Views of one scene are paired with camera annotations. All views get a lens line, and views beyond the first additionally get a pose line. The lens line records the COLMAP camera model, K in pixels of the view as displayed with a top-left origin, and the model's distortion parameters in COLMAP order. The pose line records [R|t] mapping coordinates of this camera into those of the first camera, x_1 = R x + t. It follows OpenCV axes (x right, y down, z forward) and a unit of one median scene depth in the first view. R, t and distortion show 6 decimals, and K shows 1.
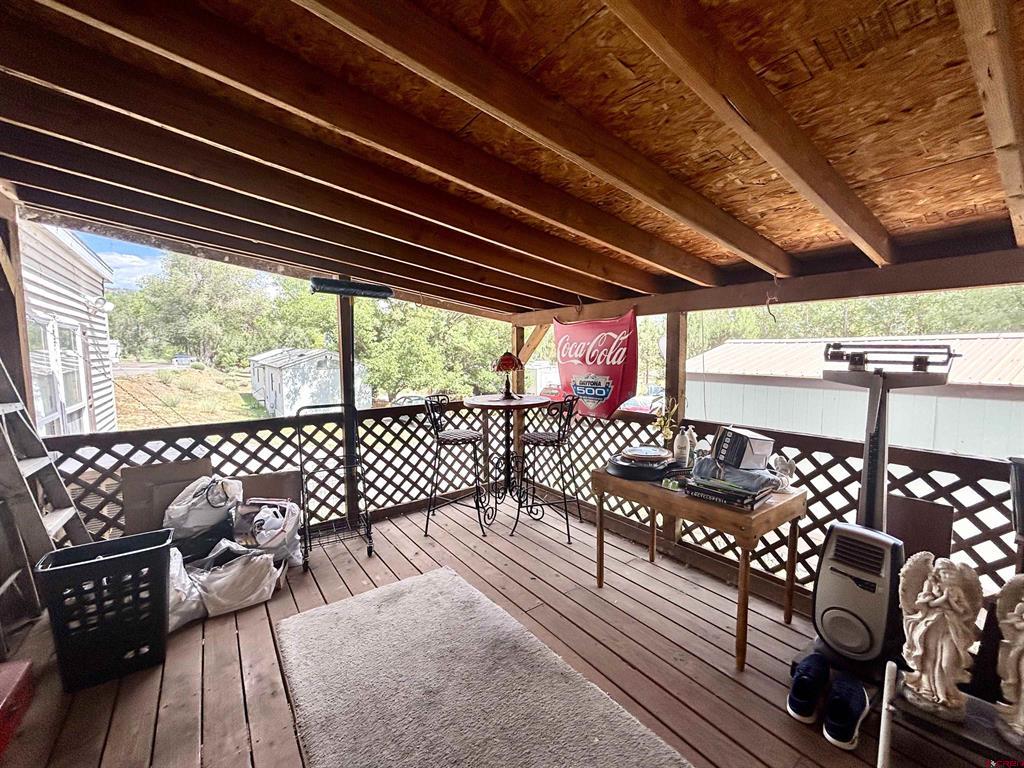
lens RADIAL K [[410.5, 0, 512.0], [0, 410.5, 384.0], [0, 0, 1]] dist [-0.000426, -0.000353]
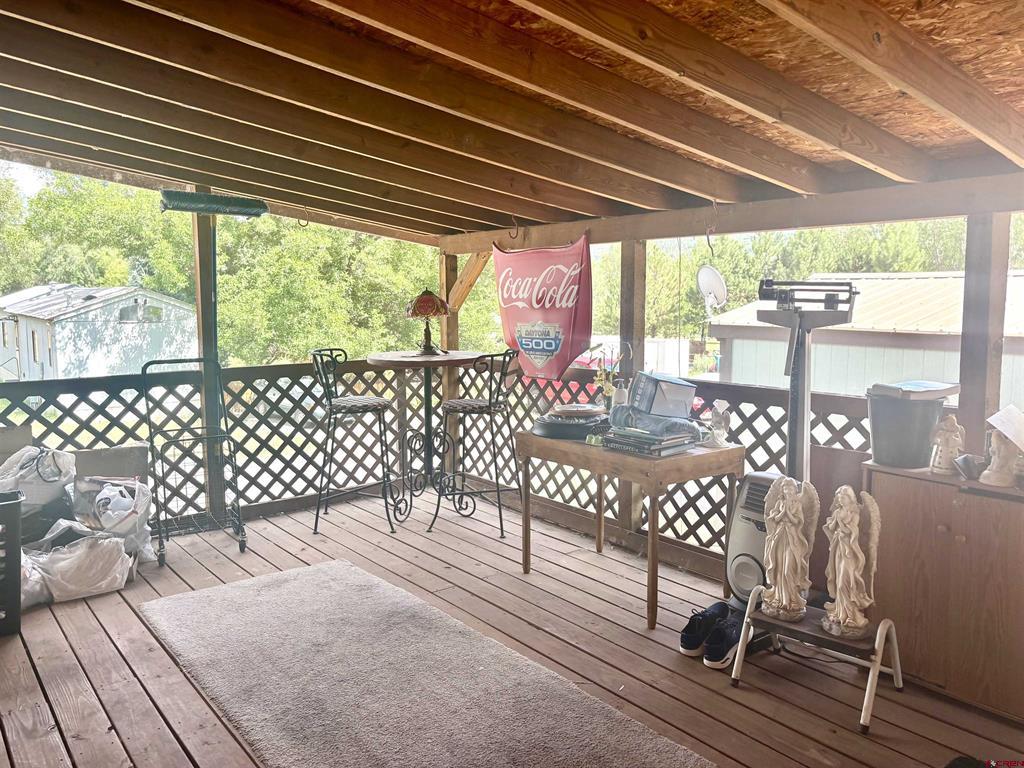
lens RADIAL K [[781.2, 0, 511.8], [0, 781.2, 379.9], [0, 0, 1]] dist [0.013781, 0.003585]
pose [[0.999401, 0.000223, 0.034613, 0.104560], [-0.001286, 0.999528, 0.030693, 0.043829], [-0.034590, -0.030719, 0.998929, -0.455322]]
